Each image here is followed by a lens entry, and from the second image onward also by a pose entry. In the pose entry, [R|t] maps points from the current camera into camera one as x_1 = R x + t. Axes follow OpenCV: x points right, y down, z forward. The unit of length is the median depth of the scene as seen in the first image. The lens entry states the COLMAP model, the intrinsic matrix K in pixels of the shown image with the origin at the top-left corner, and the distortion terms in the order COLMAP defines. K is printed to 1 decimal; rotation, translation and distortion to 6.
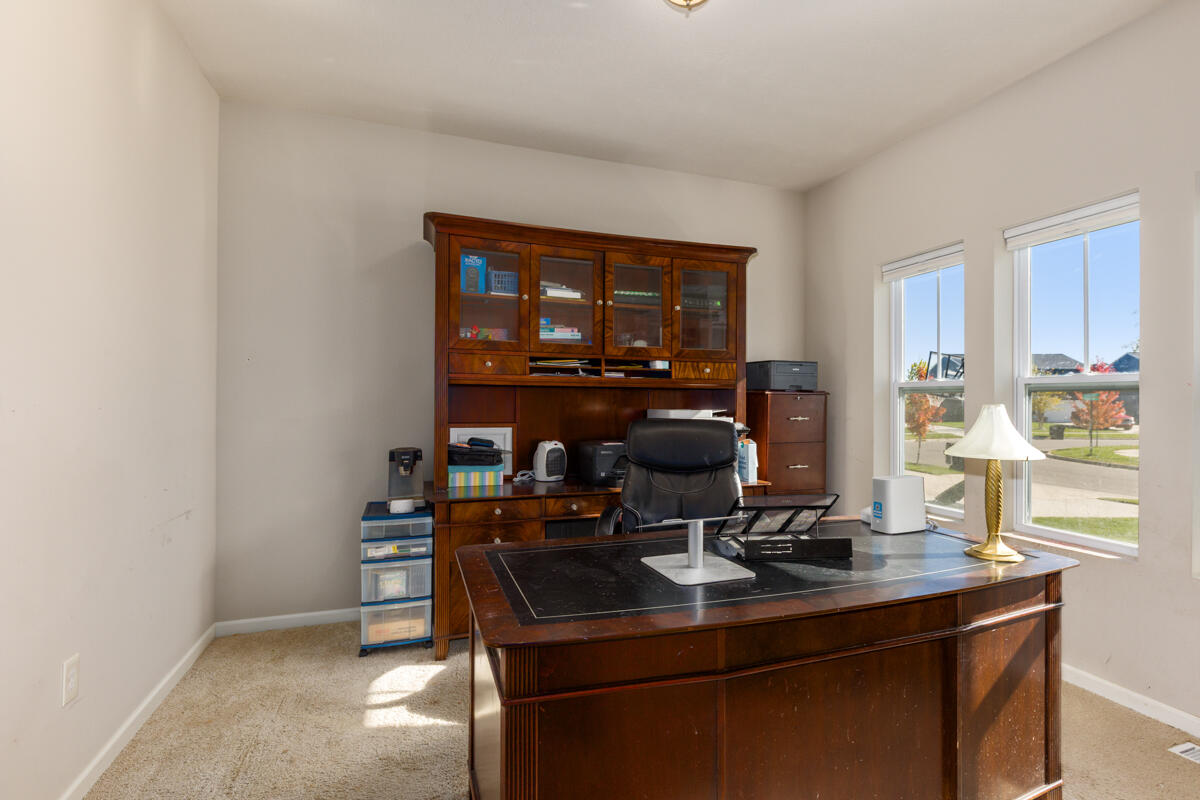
lens RADIAL K [[549.6, 0, 604.8], [0, 549.6, 401.0], [0, 0, 1]] dist [0.009087, 0.000247]
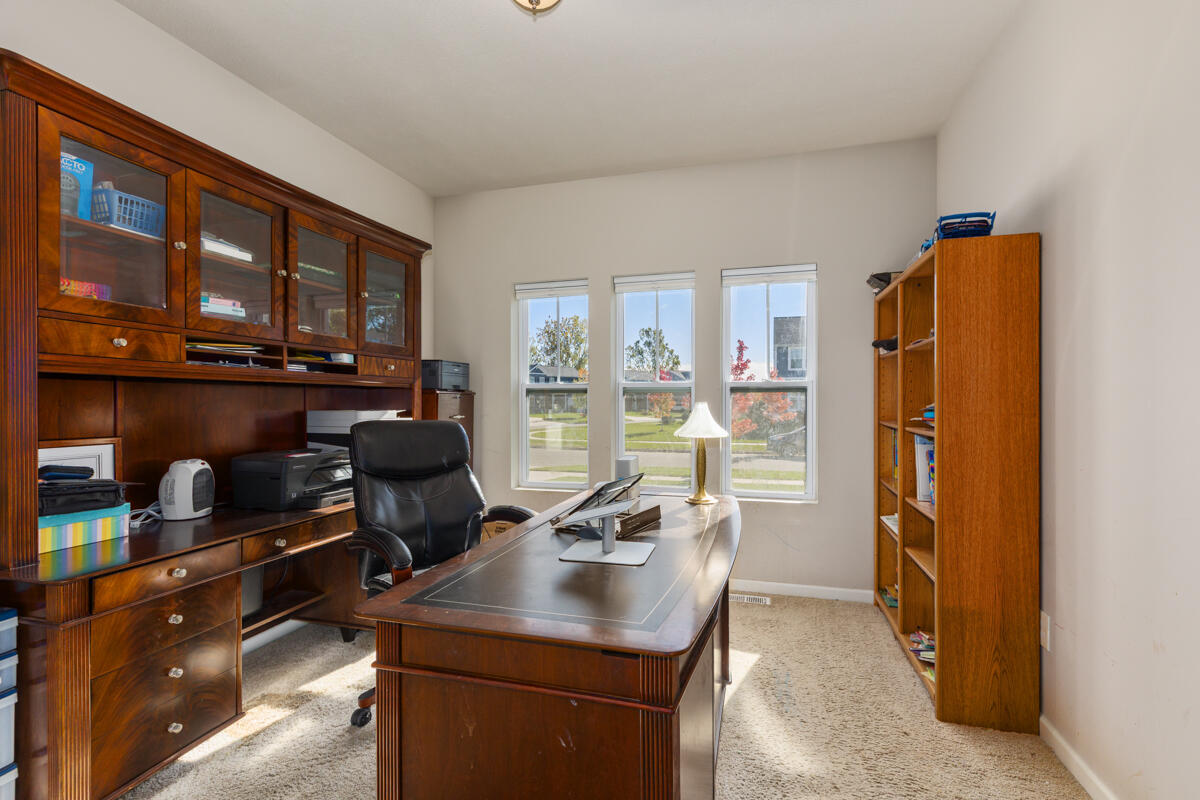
lens RADIAL K [[549.6, 0, 602.9], [0, 549.6, 401.0], [0, 0, 1]] dist [0.009087, 0.000247]
pose [[0.585545, -0.005591, 0.810620, -0.369853], [0.004198, 0.999984, 0.003865, -0.001177], [-0.810629, 0.001140, 0.585559, 0.184689]]
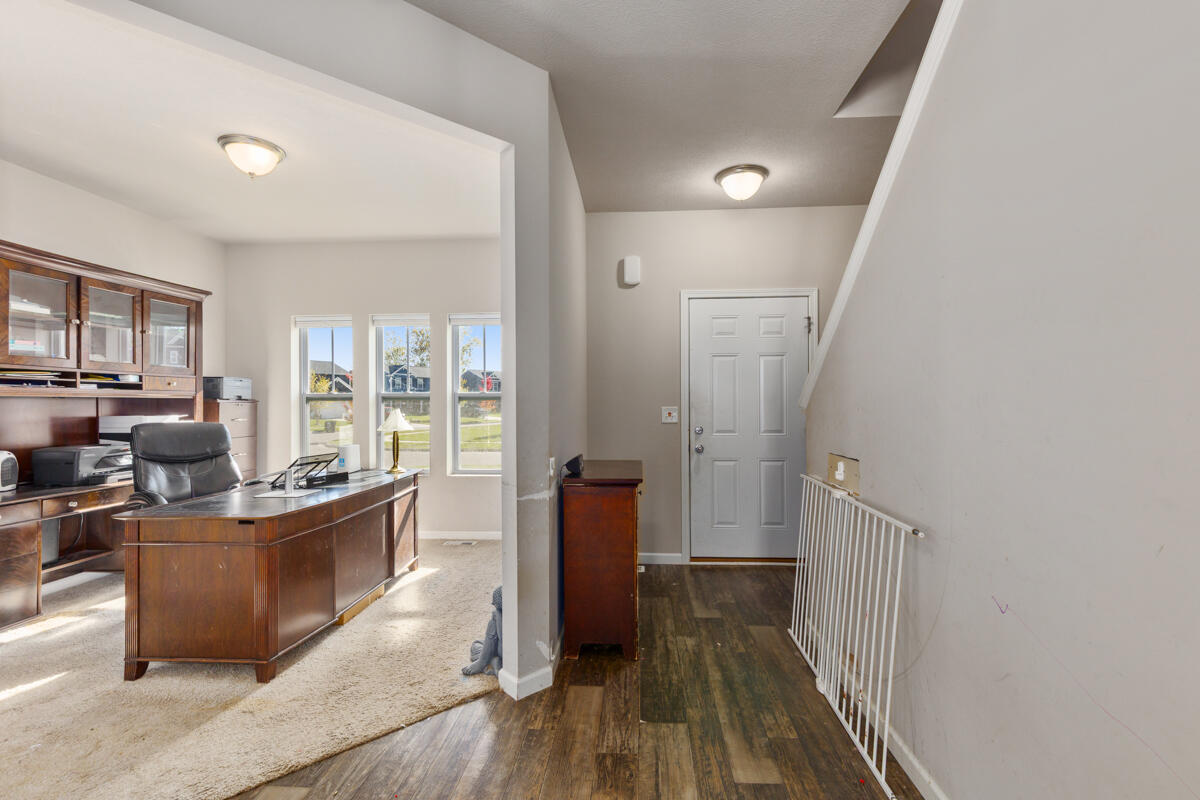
lens RADIAL K [[549.6, 0, 605.6], [0, 549.6, 398.7], [0, 0, 1]] dist [0.009087, 0.000247]
pose [[0.394803, -0.002209, 0.918763, -0.610973], [0.006184, 0.999981, -0.000253, -0.016293], [-0.918745, 0.005781, 0.394810, -0.420327]]
